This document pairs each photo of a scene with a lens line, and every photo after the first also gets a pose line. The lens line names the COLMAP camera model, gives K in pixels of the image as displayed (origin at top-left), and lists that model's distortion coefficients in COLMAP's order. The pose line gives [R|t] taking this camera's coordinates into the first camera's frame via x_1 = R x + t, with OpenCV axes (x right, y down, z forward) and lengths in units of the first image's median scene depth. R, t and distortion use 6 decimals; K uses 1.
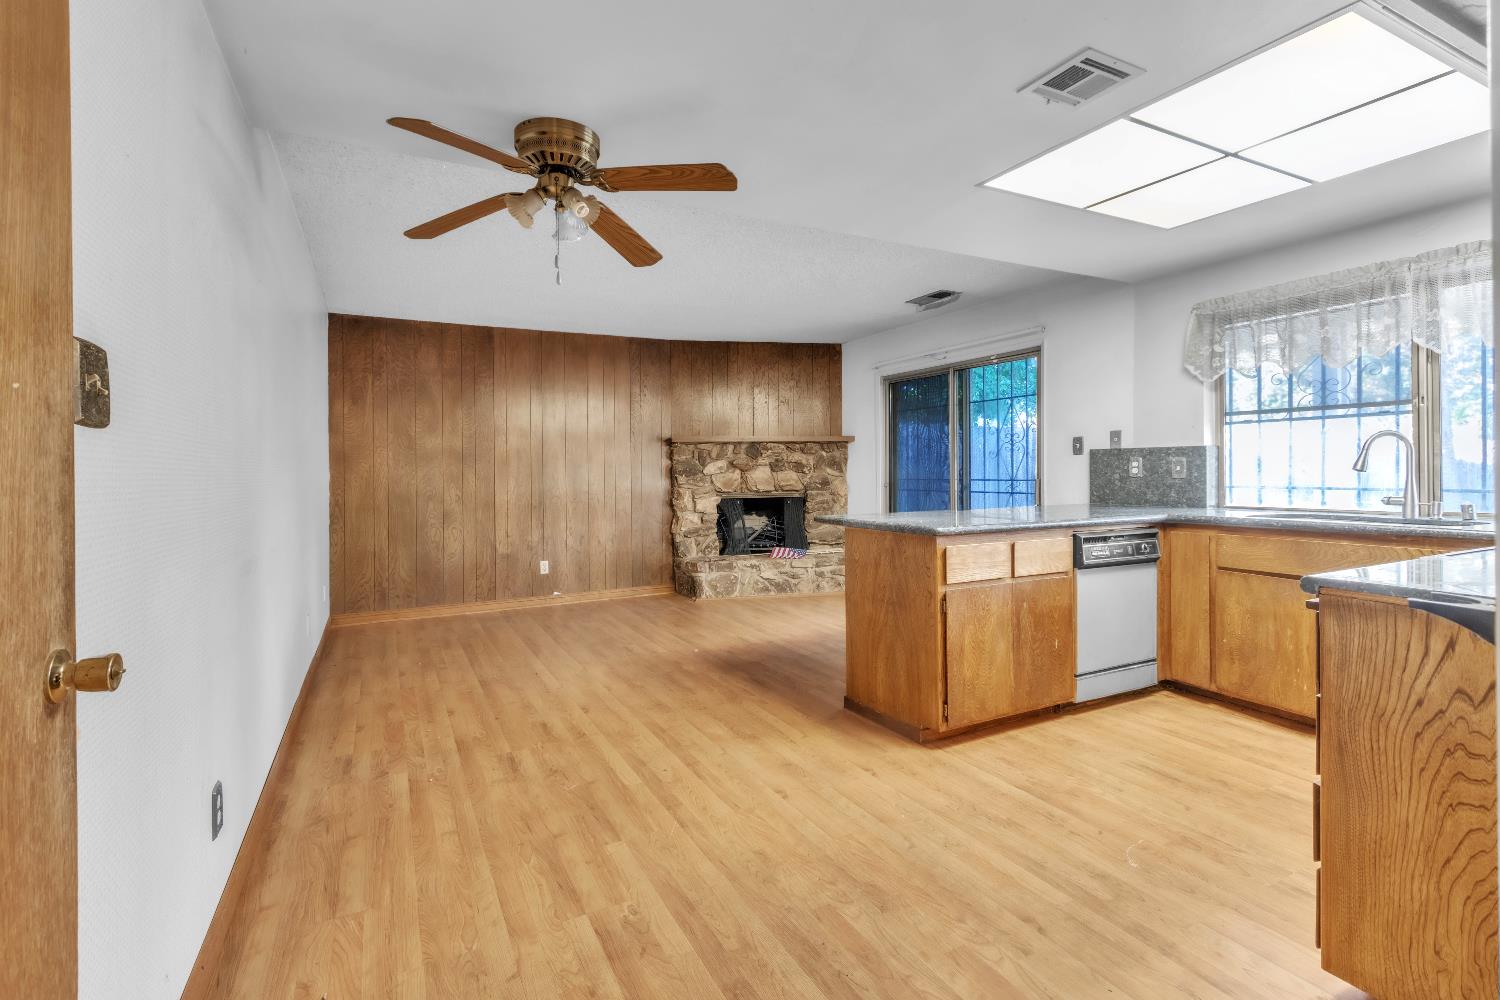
lens RADIAL K [[712.2, 0, 751.2], [0, 712.2, 478.1], [0, 0, 1]] dist [-0.000966, -0.000095]
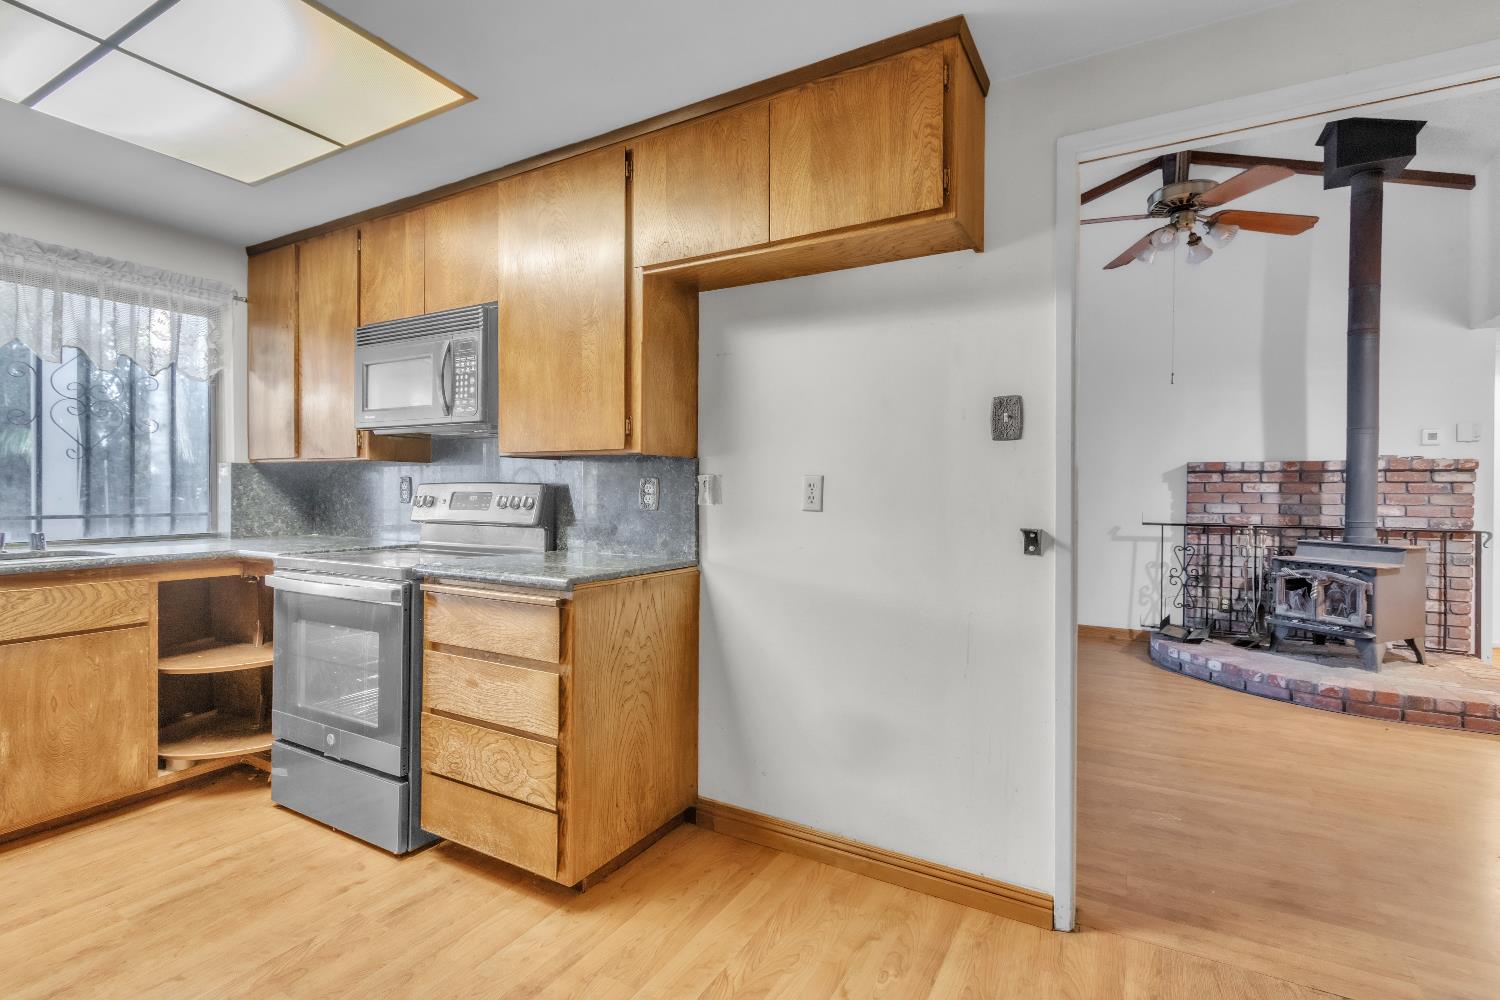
lens RADIAL K [[712.2, 0, 751.2], [0, 712.2, 478.1], [0, 0, 1]] dist [-0.000966, -0.000095]
pose [[-0.550567, 0.010662, 0.834723, -0.336058], [0.007105, 0.999942, -0.008086, -0.021270], [-0.834761, 0.001479, -0.550611, 1.074499]]
